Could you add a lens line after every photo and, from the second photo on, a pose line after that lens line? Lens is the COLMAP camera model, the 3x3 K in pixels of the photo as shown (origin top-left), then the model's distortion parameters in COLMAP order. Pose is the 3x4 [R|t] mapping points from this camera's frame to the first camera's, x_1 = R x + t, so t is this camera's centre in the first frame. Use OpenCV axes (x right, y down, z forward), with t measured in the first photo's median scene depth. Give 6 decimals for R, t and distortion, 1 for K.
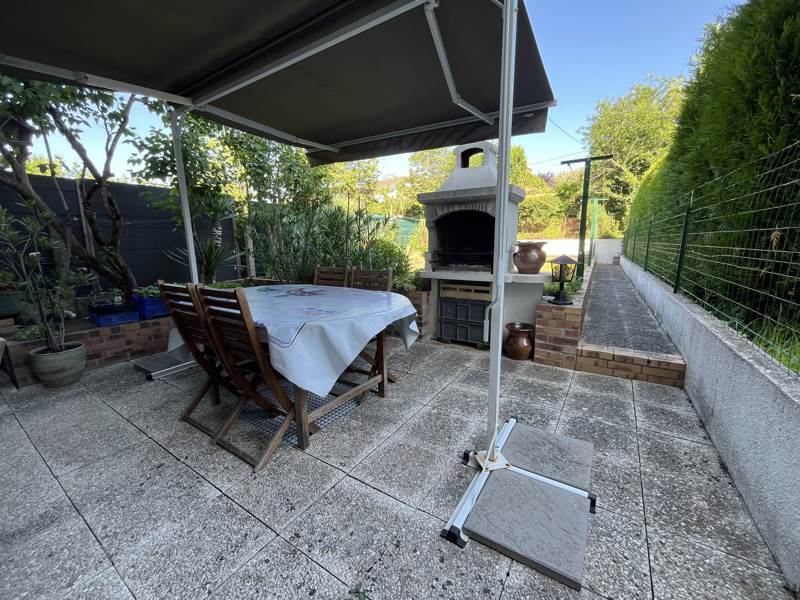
lens RADIAL K [[322.0, 0, 398.1], [0, 322.0, 300.7], [0, 0, 1]] dist [-0.000553, -0.000108]
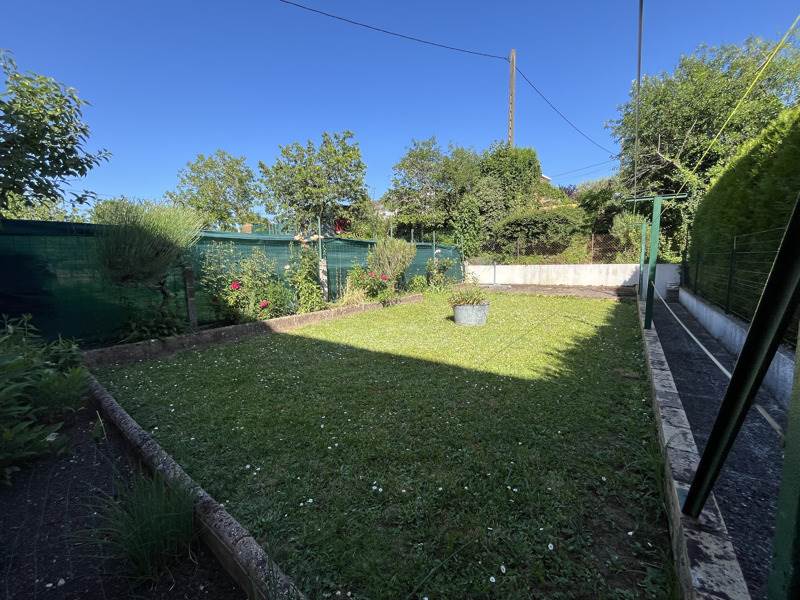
lens RADIAL K [[322.0, 0, 400.7], [0, 322.0, 301.0], [0, 0, 1]] dist [-0.000553, -0.000108]
pose [[0.998251, -0.003943, -0.058994, 0.131500], [0.000695, 0.998487, -0.054985, -0.070138], [0.059121, 0.054847, 0.996743, 0.264542]]
